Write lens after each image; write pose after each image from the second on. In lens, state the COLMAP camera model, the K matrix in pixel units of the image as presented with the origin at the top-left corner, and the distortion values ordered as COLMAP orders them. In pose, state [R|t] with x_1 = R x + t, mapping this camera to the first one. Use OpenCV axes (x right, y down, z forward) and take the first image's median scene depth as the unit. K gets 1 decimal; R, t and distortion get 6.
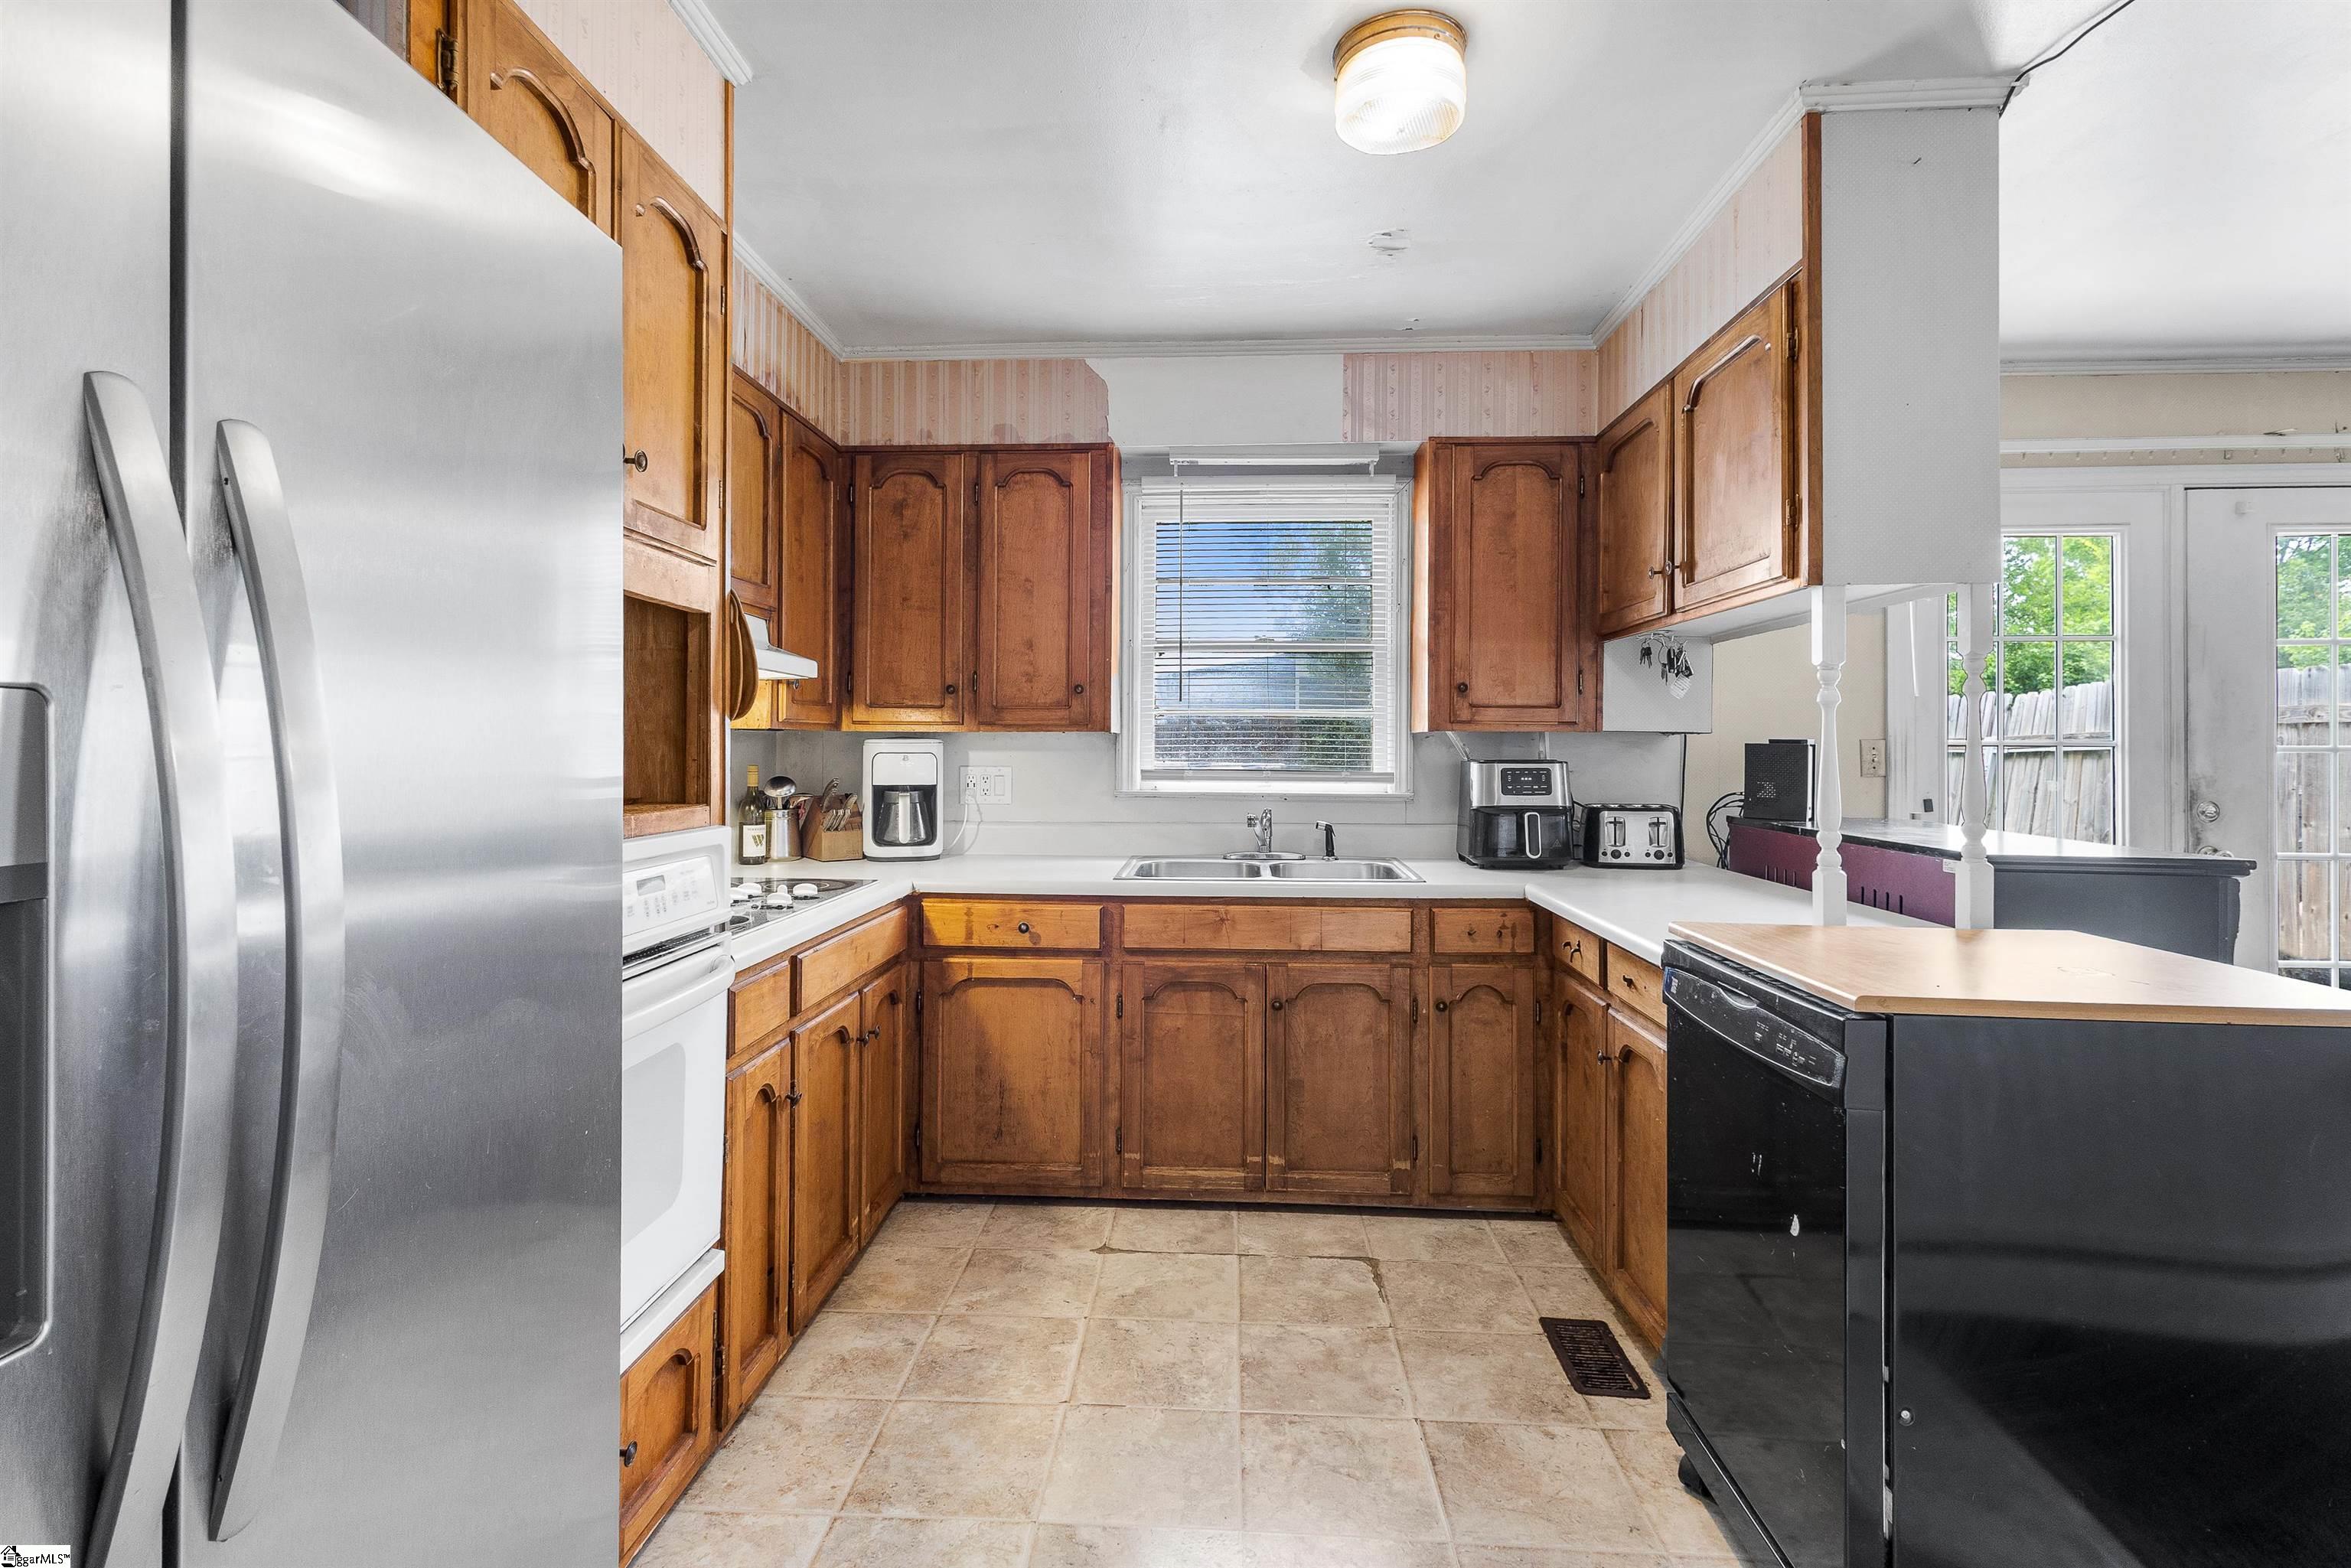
lens RADIAL K [[1133.6, 0, 1170.9], [0, 1133.6, 739.2], [0, 0, 1]] dist [0.001427, 0.000204]
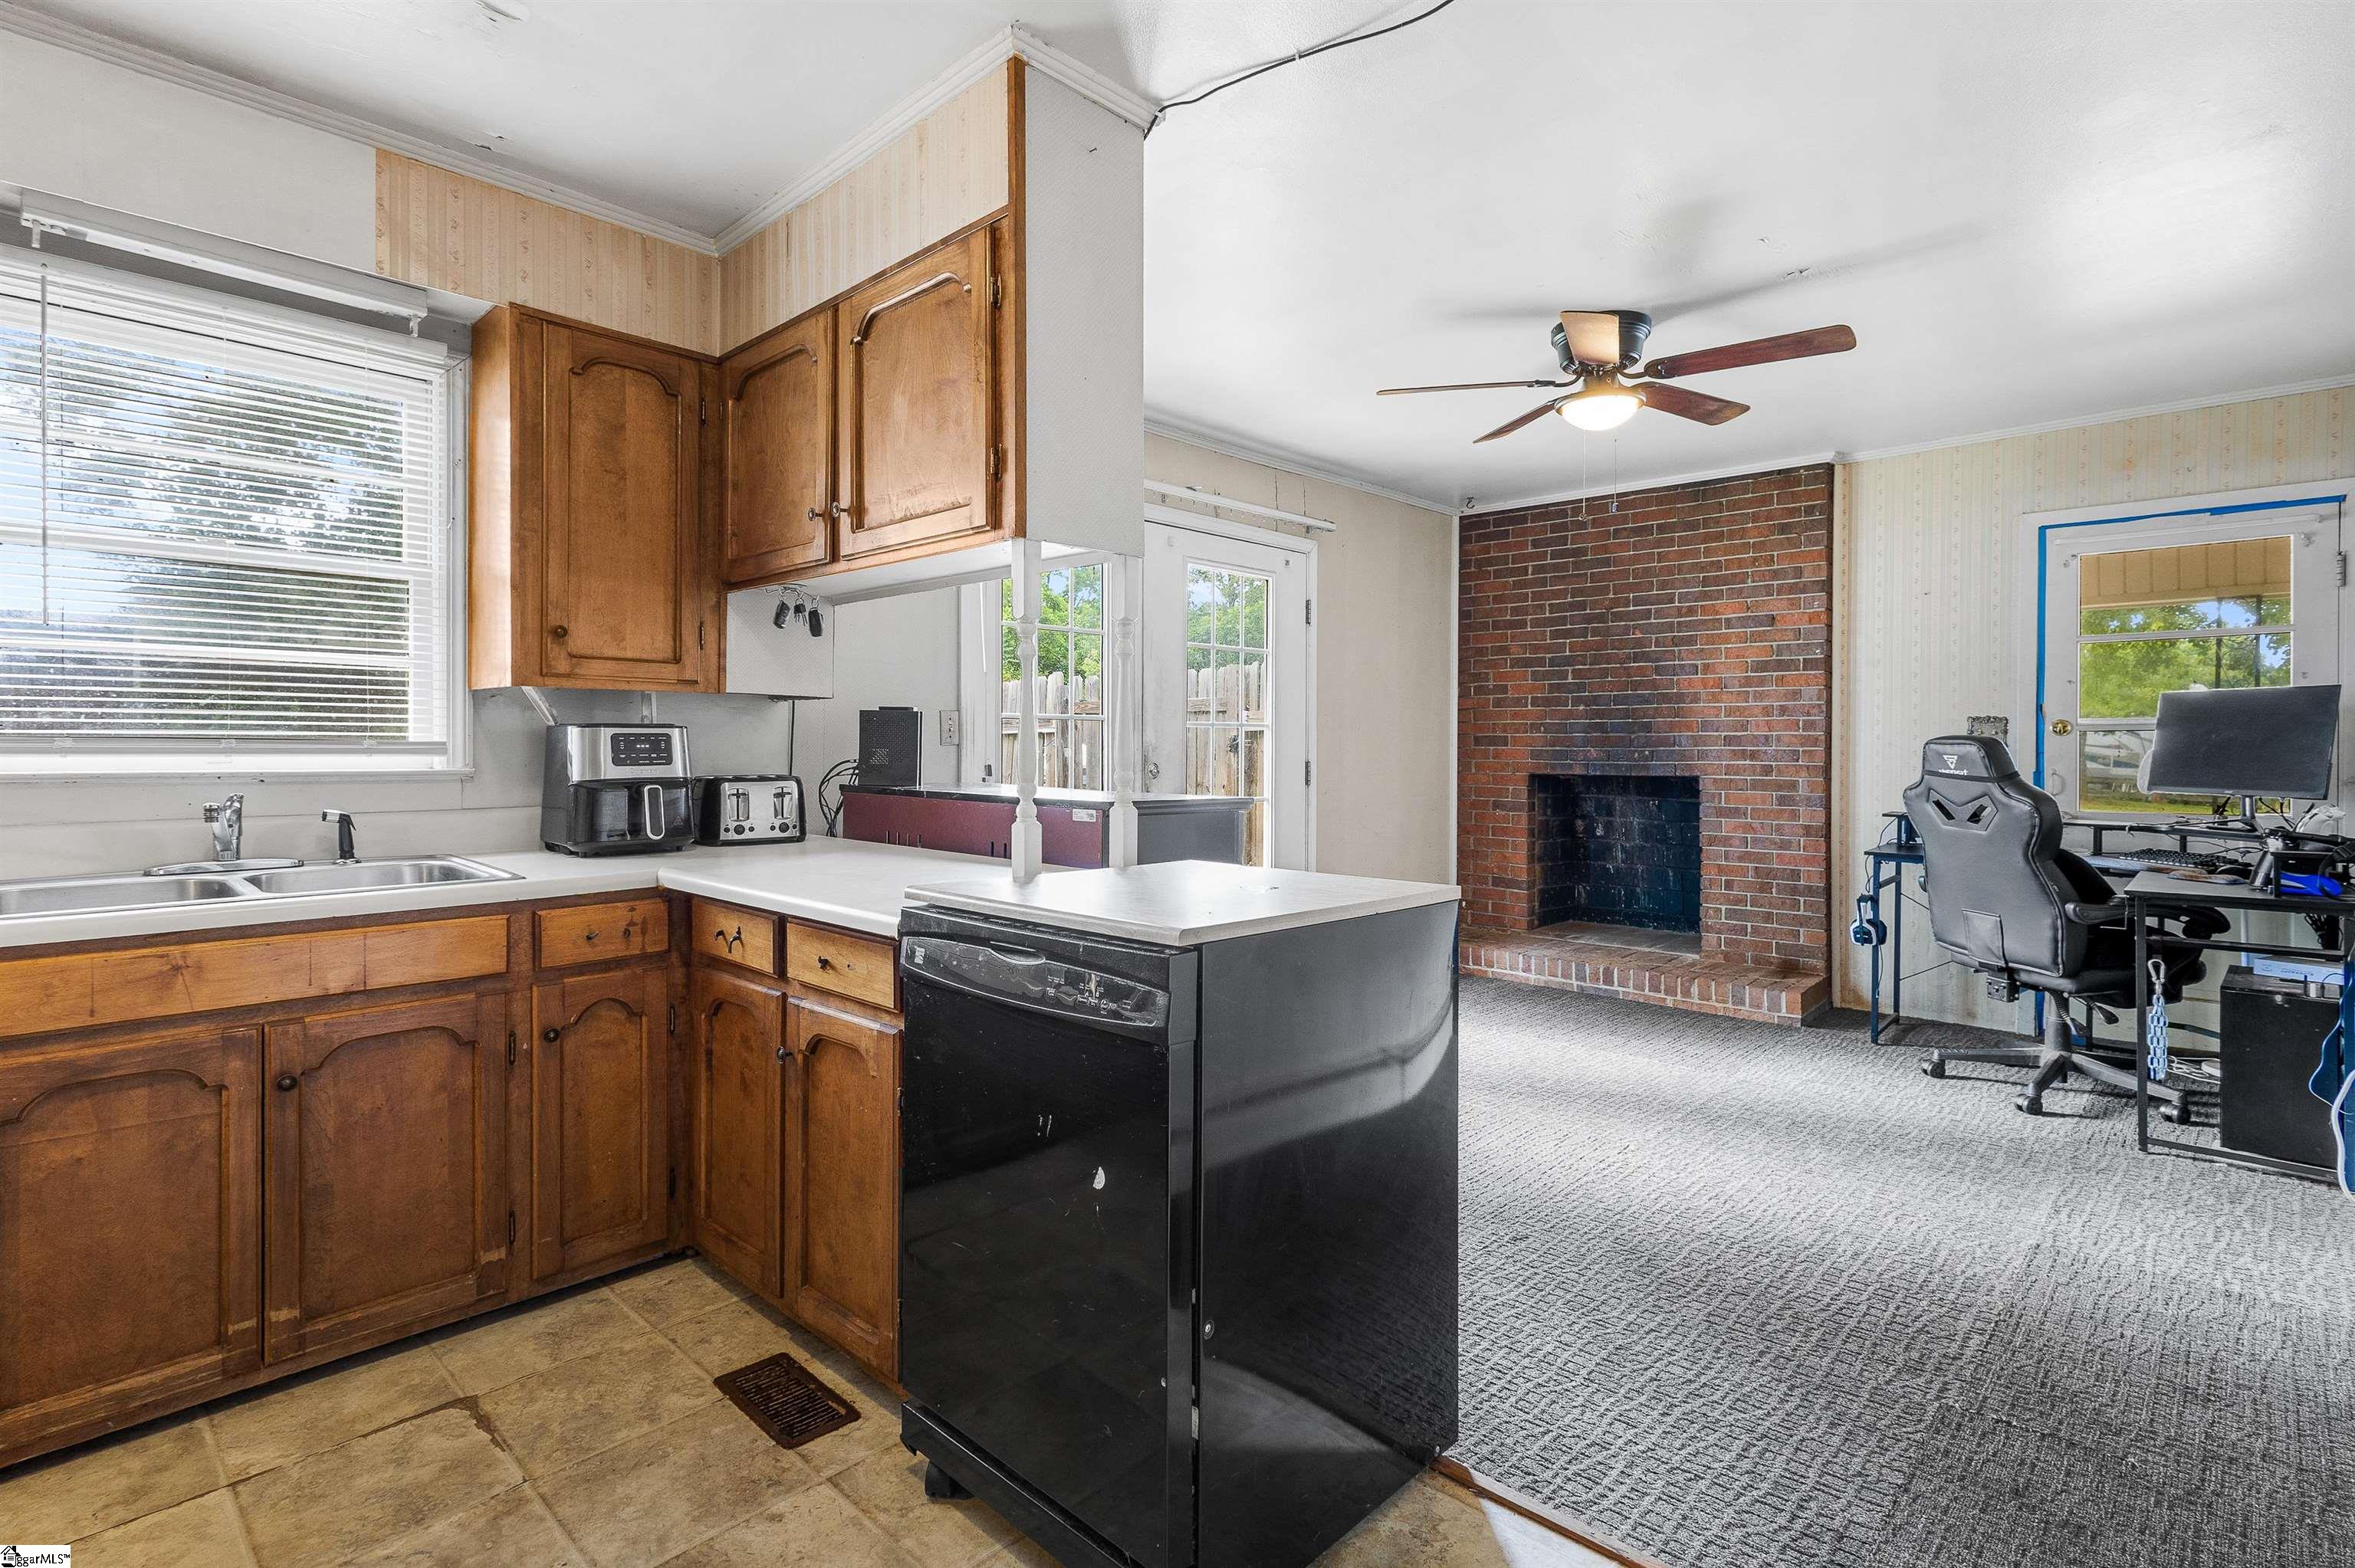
lens RADIAL K [[1123.5, 0, 1166.8], [0, 1123.5, 752.3], [0, 0, 1]] dist [0.005015, -0.000768]
pose [[0.650538, -0.007803, 0.759434, -0.070709], [-0.006046, 0.999862, 0.015453, 0.026145], [-0.759450, -0.014644, 0.650401, 0.175485]]
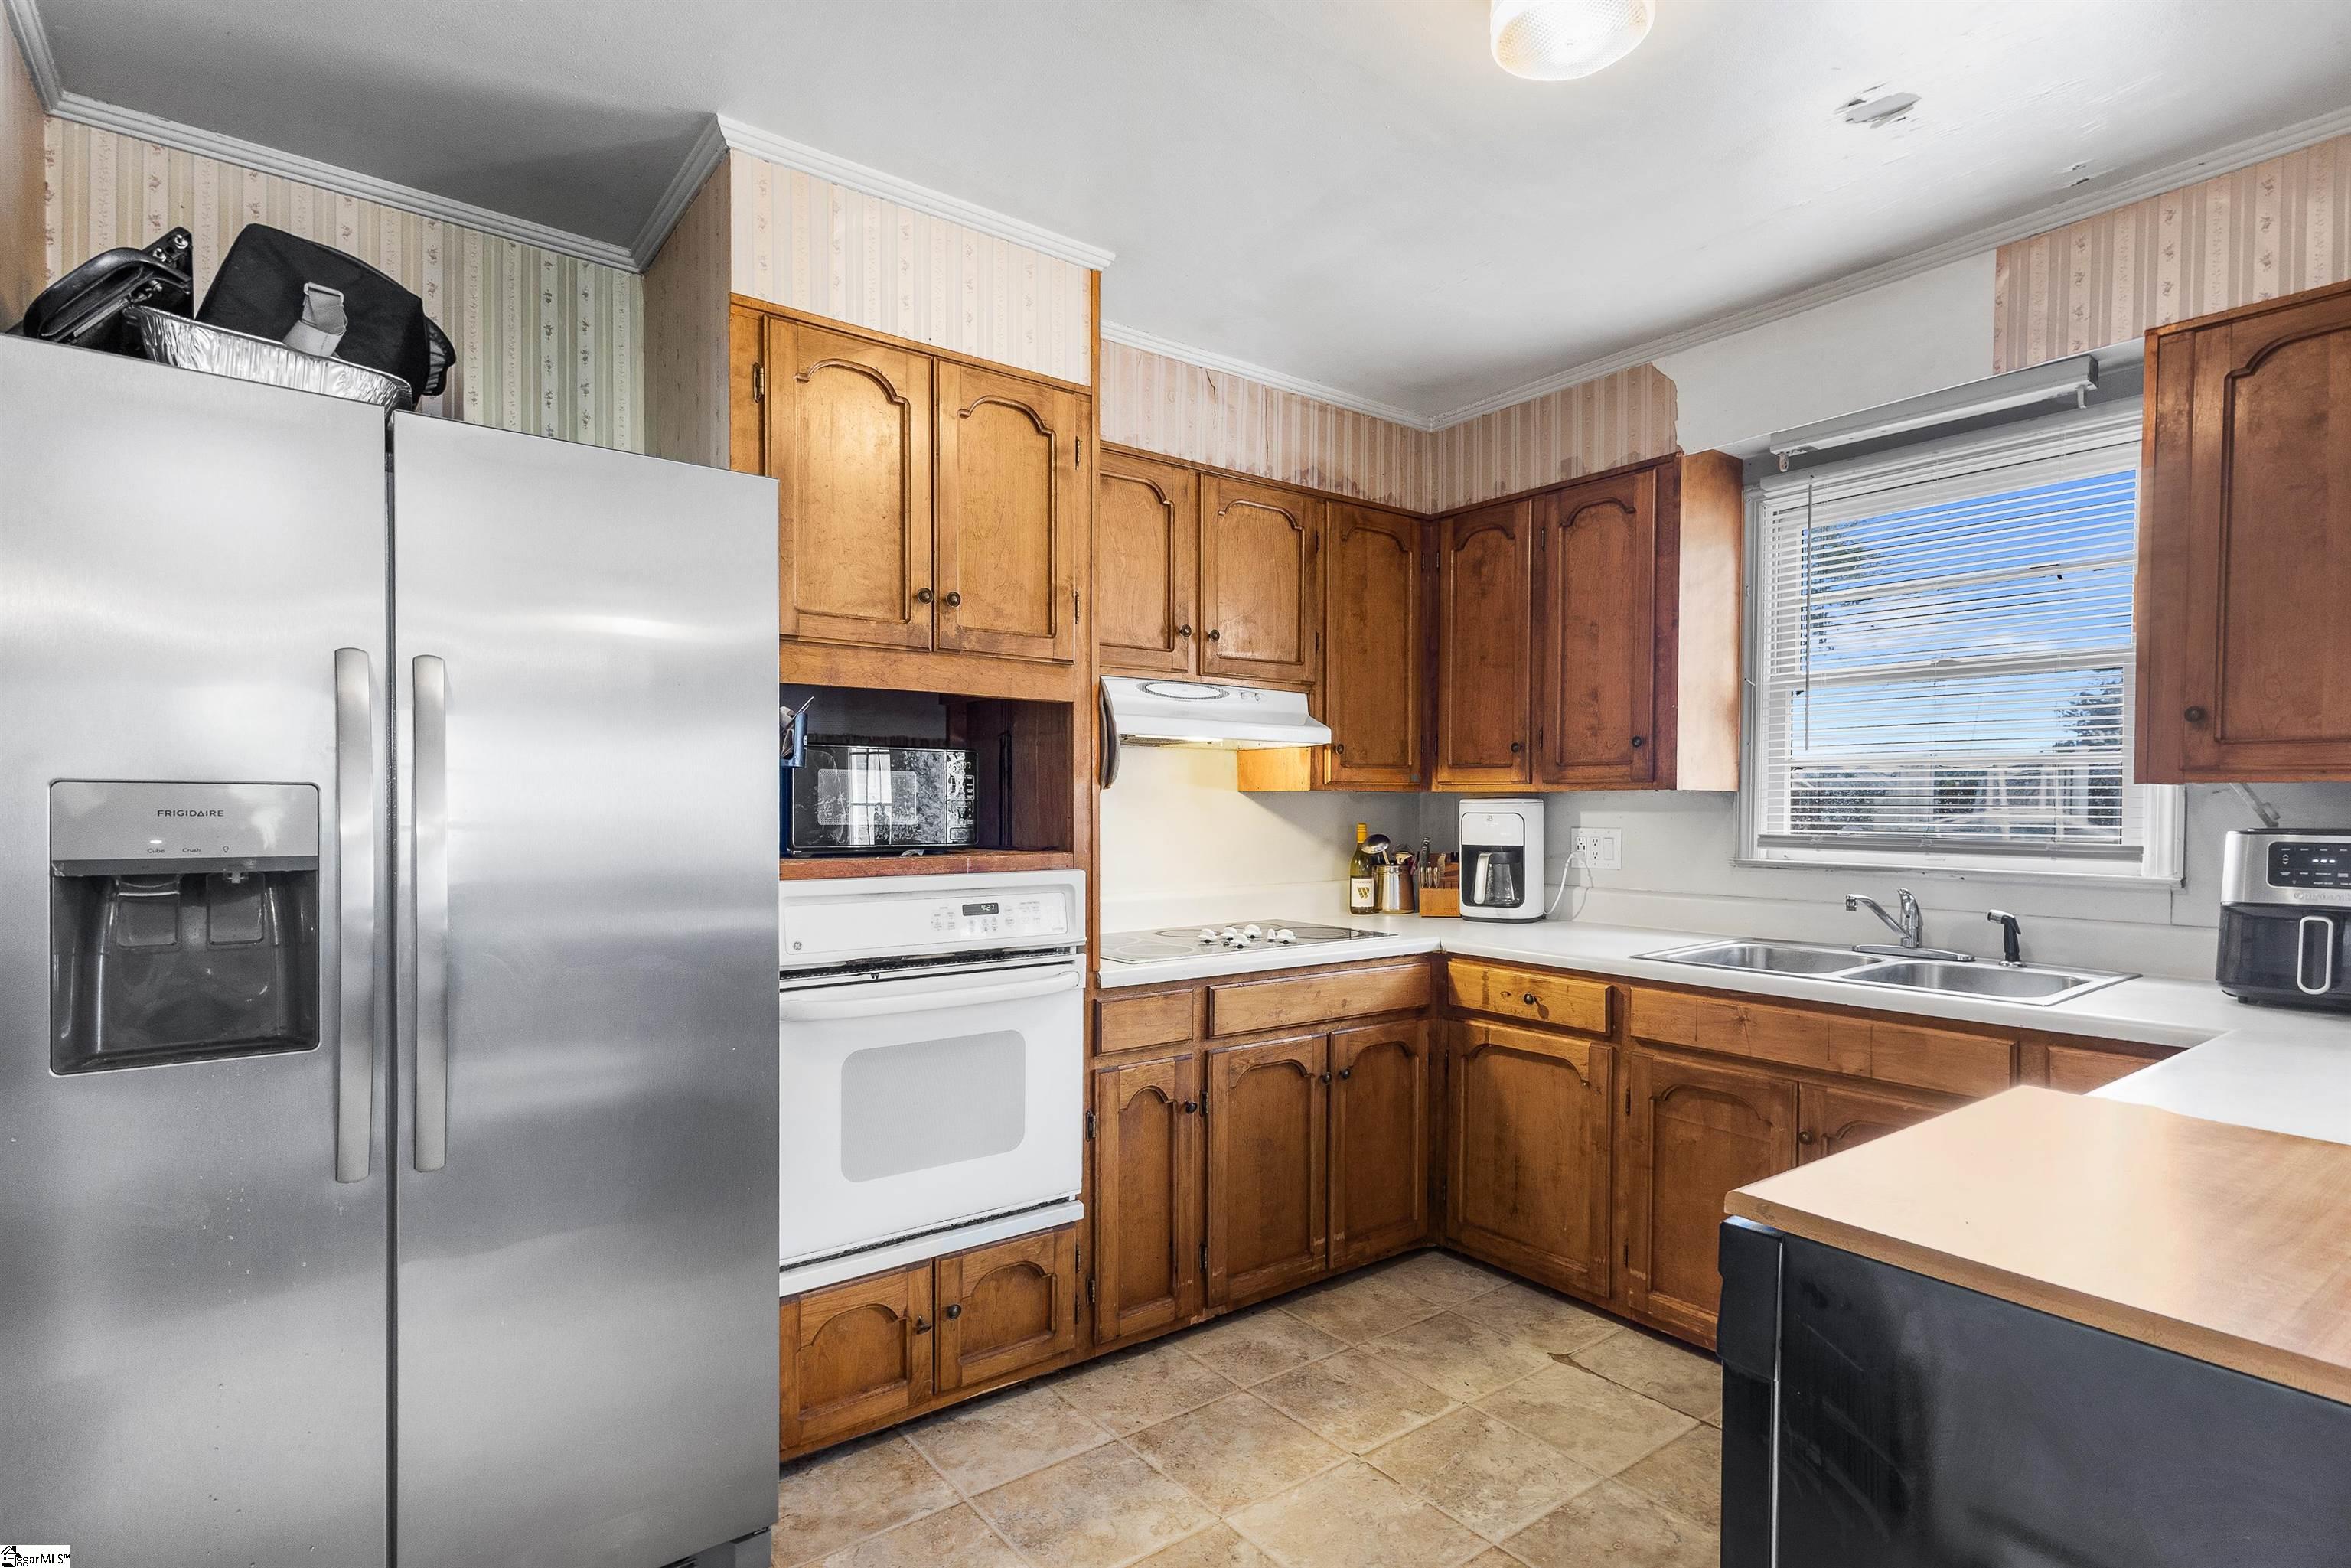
lens RADIAL K [[1167.2, 0, 1187.0], [0, 1167.2, 826.7], [0, 0, 1]] dist [0.001223, 0.000268]
pose [[0.649445, 0.013228, -0.760294, 0.419029], [0.004464, 0.999765, 0.021208, 0.001289], [0.760396, -0.017168, 0.649233, 0.154690]]
